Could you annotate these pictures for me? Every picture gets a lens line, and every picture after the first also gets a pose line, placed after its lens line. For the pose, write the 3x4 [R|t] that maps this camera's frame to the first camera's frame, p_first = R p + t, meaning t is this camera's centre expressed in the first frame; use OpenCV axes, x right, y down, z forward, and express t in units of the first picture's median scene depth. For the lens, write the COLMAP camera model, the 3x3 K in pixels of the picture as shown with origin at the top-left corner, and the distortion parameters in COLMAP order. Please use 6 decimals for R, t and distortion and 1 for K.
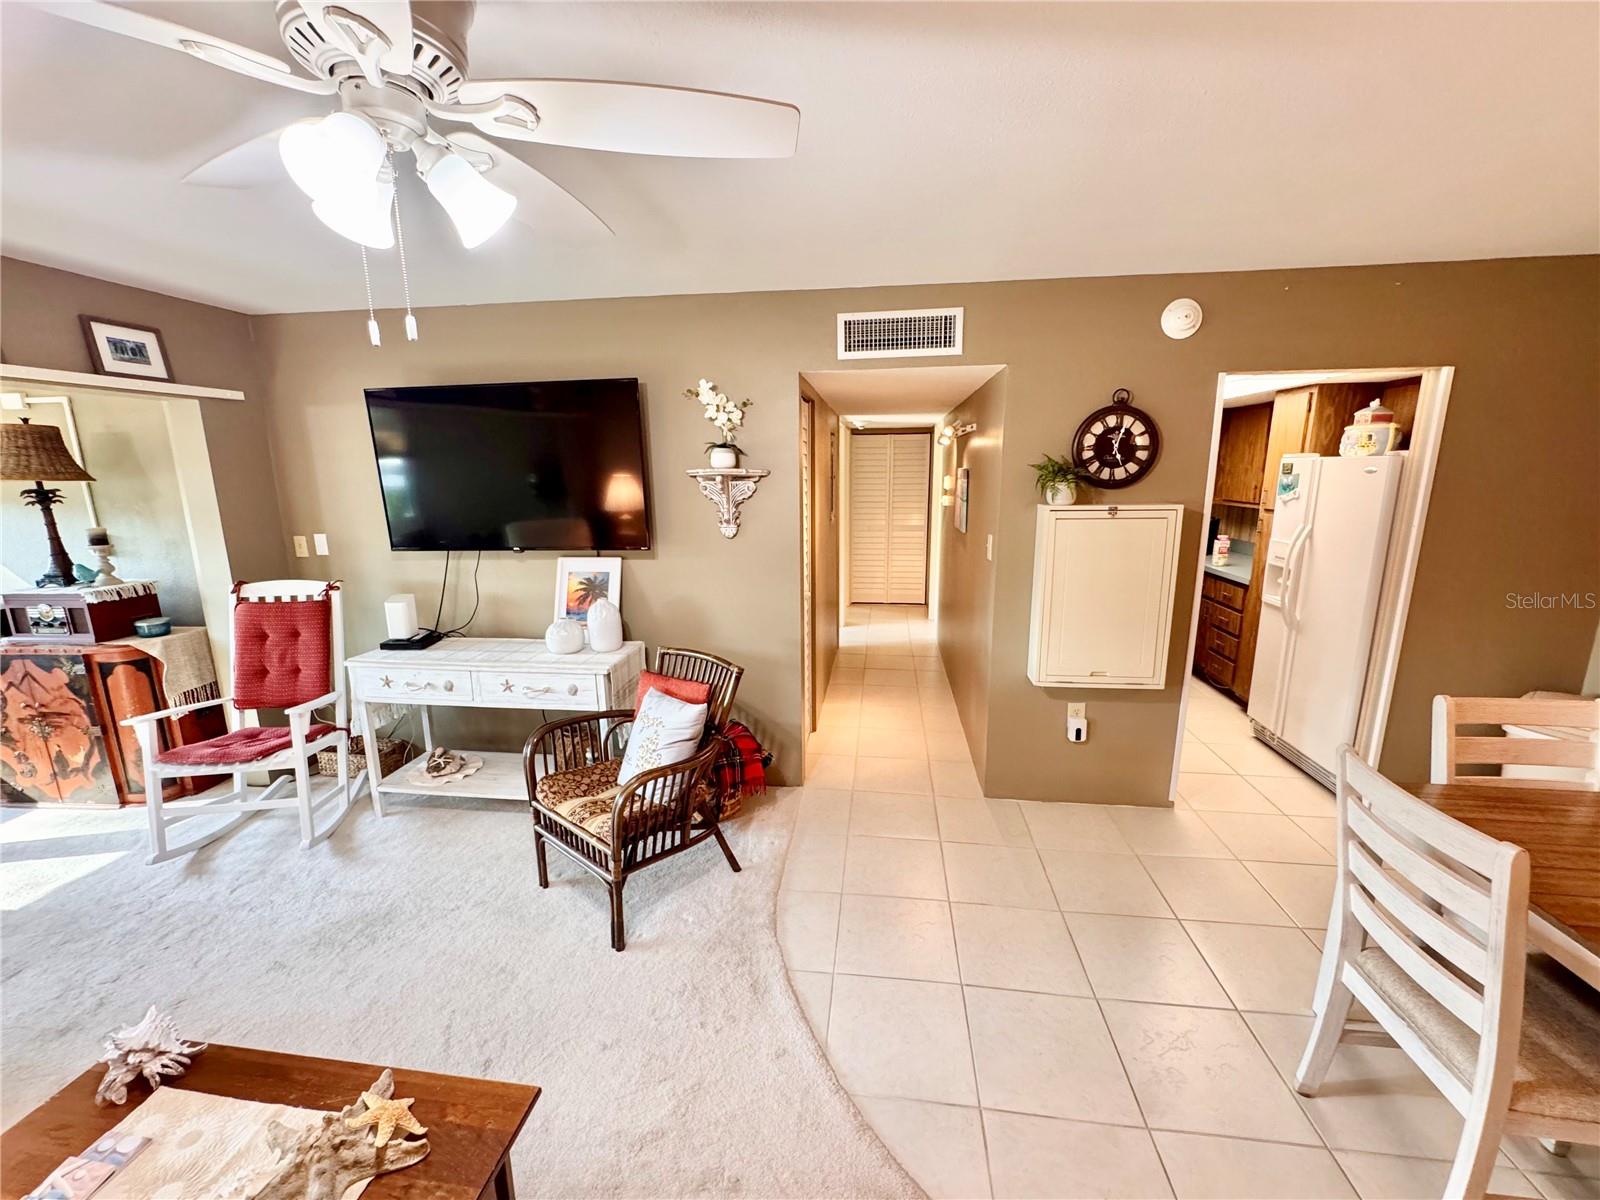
lens RADIAL K [[641.9, 0, 799.3], [0, 641.9, 602.1], [0, 0, 1]] dist [-0.004348, 0.001399]
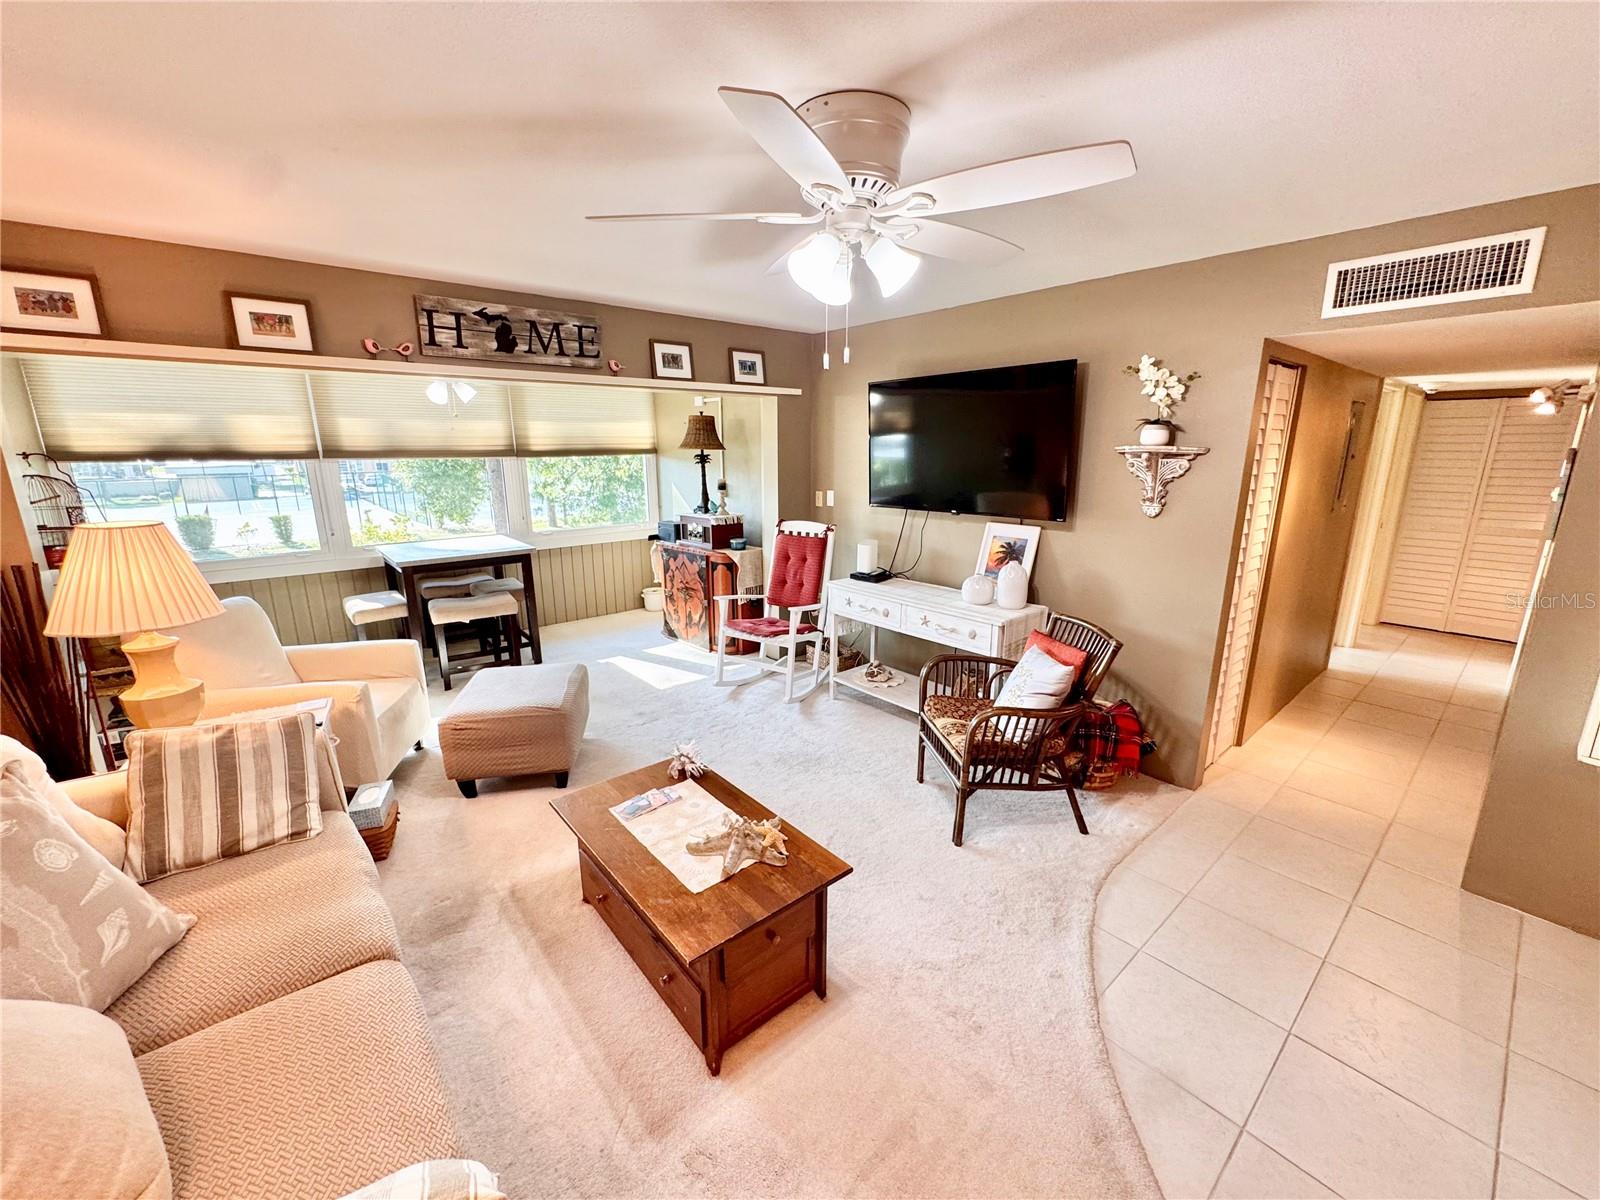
lens RADIAL K [[641.9, 0, 801.3], [0, 641.9, 601.2], [0, 0, 1]] dist [-0.004348, 0.001399]
pose [[0.744186, 0.165174, -0.647229, 0.151959], [-0.141128, 0.985951, 0.089347, 0.015276], [0.652894, 0.024852, 0.757042, -0.088937]]
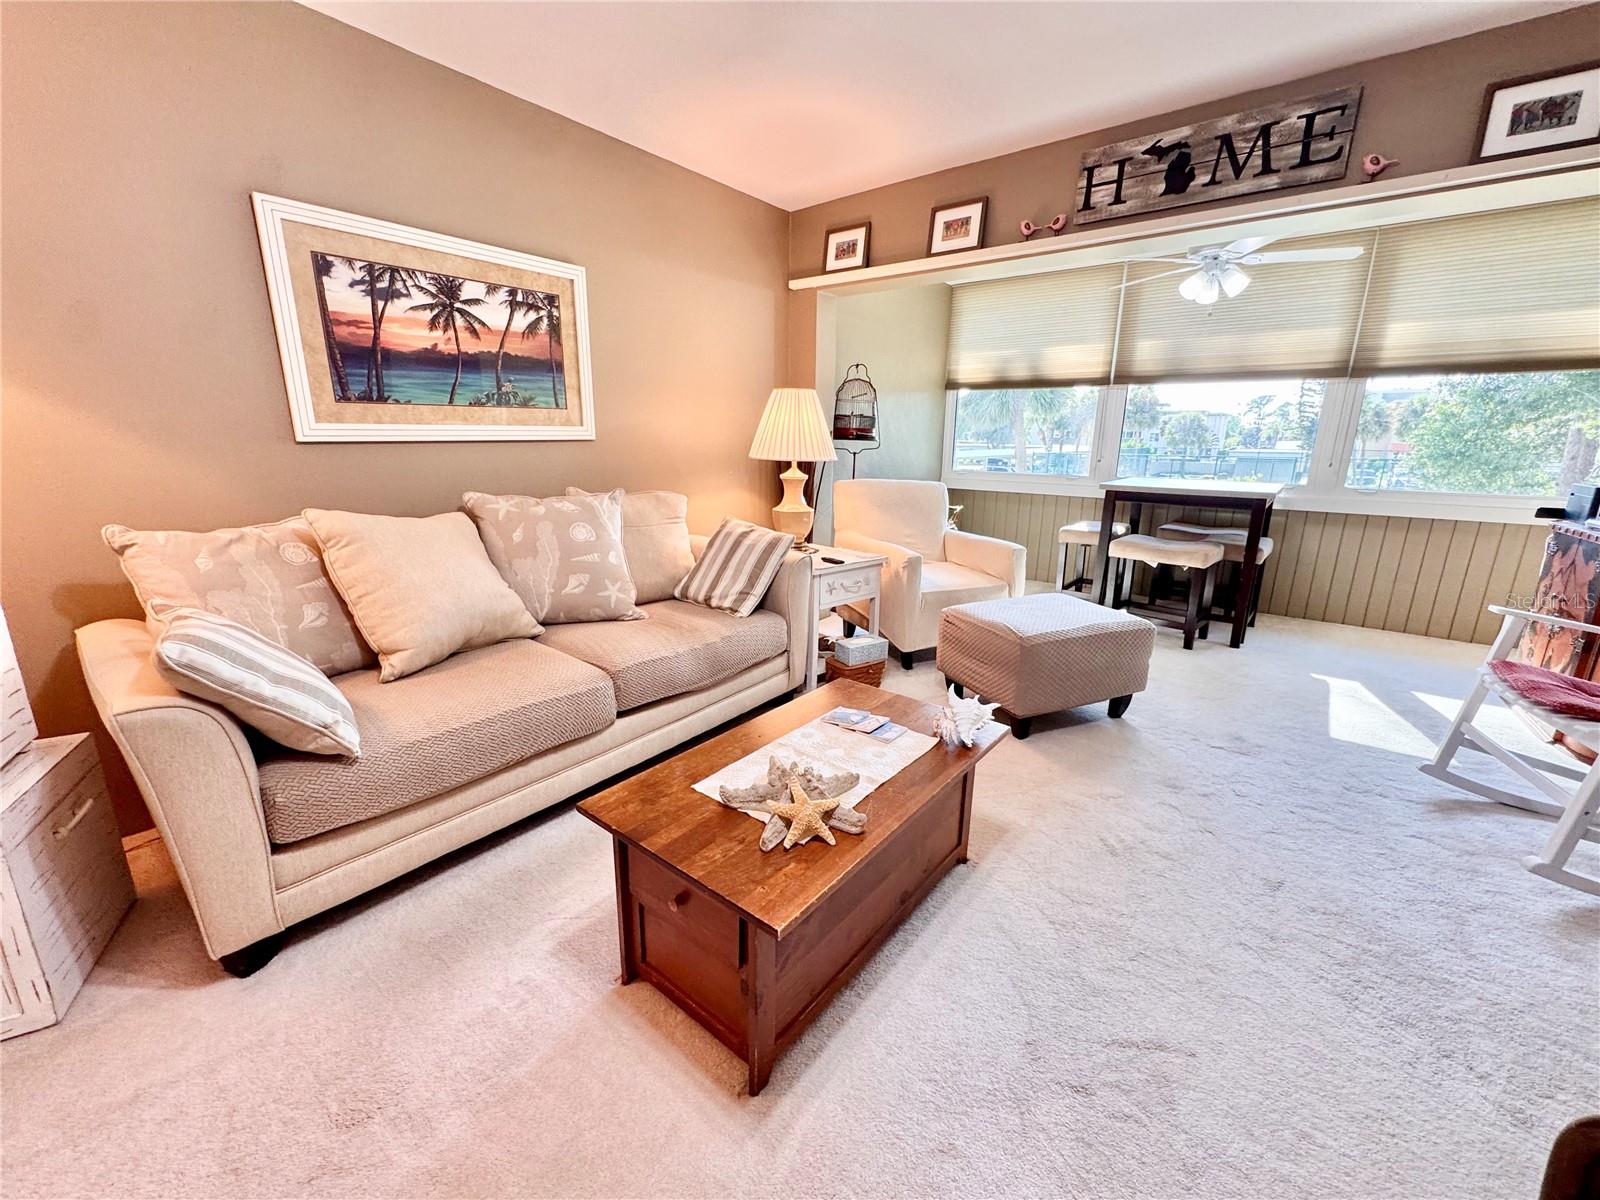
lens RADIAL K [[641.9, 0, 798.3], [0, 641.9, 601.4], [0, 0, 1]] dist [-0.004348, 0.001399]
pose [[-0.513678, 0.220582, -0.829144, 0.061111], [-0.180887, 0.916823, 0.355972, 0.042939], [0.838699, 0.332836, -0.431051, 0.506735]]
